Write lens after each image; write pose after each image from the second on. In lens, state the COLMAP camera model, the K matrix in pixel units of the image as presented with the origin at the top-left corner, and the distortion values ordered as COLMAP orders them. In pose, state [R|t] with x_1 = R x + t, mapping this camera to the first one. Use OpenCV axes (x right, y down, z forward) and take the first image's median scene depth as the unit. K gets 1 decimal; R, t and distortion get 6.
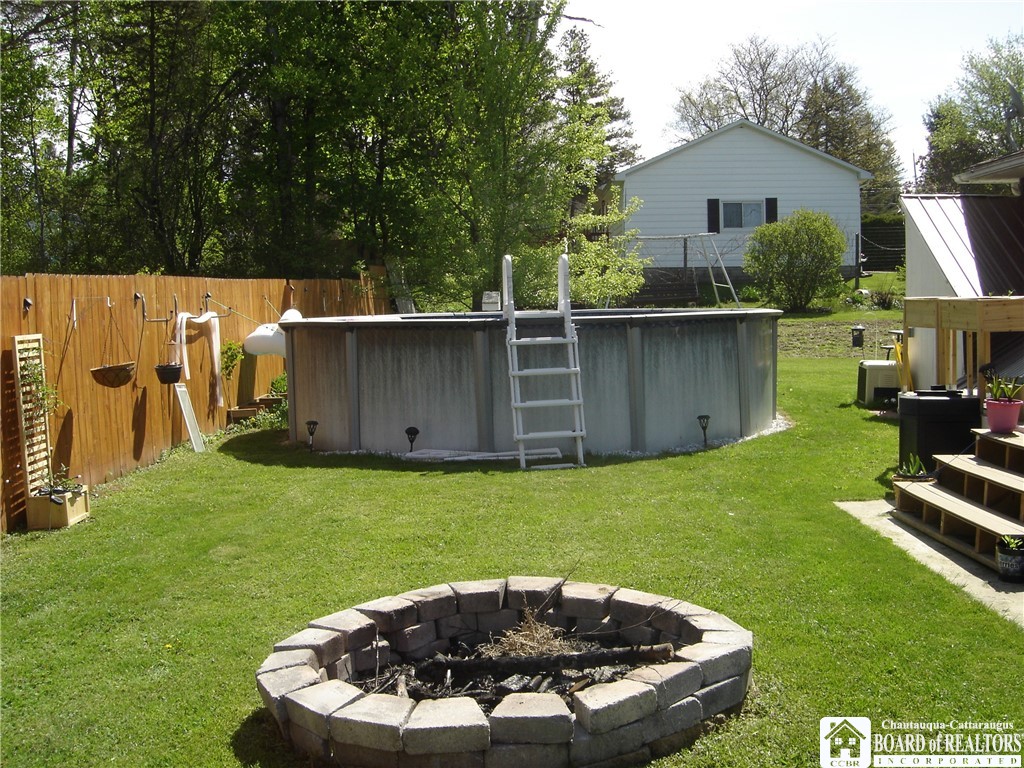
lens RADIAL K [[1223.7, 0, 511.6], [0, 1223.7, 389.1], [0, 0, 1]] dist [-0.147768, 0.000000]
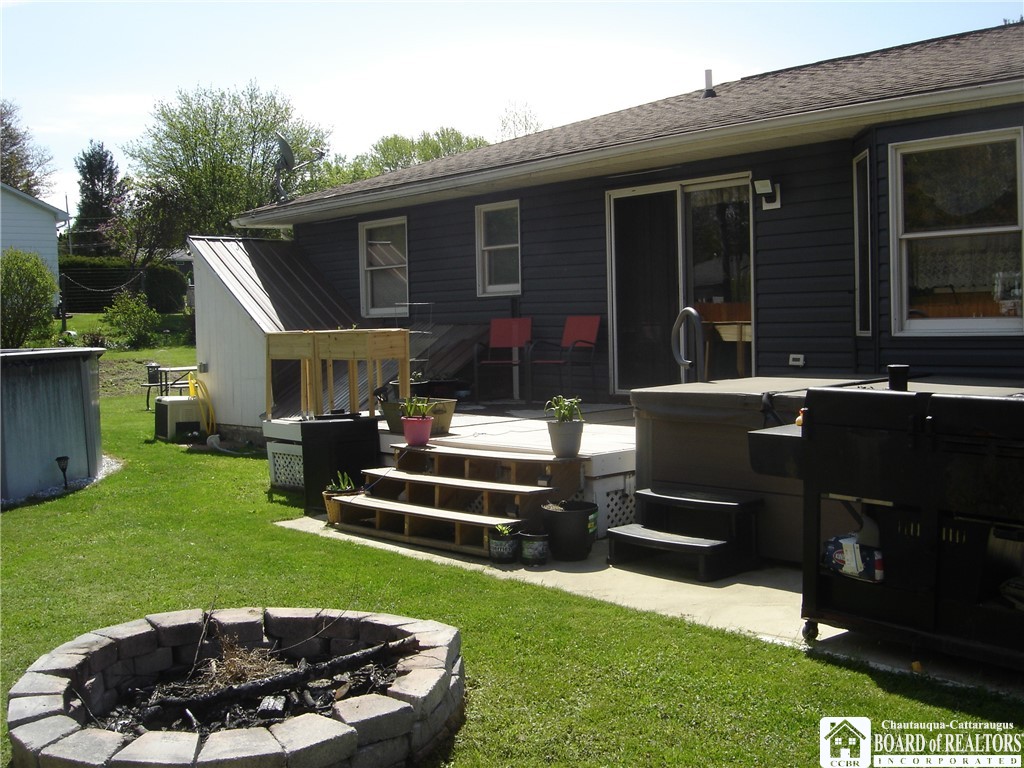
lens RADIAL K [[1246.7, 0, 510.1], [0, 1246.7, 382.1], [0, 0, 1]] dist [-0.134060, 0.000000]
pose [[0.709470, -0.028373, 0.704164, -0.344791], [0.061239, 0.997892, -0.021492, 0.006455], [-0.702069, 0.058370, 0.709712, 0.076602]]
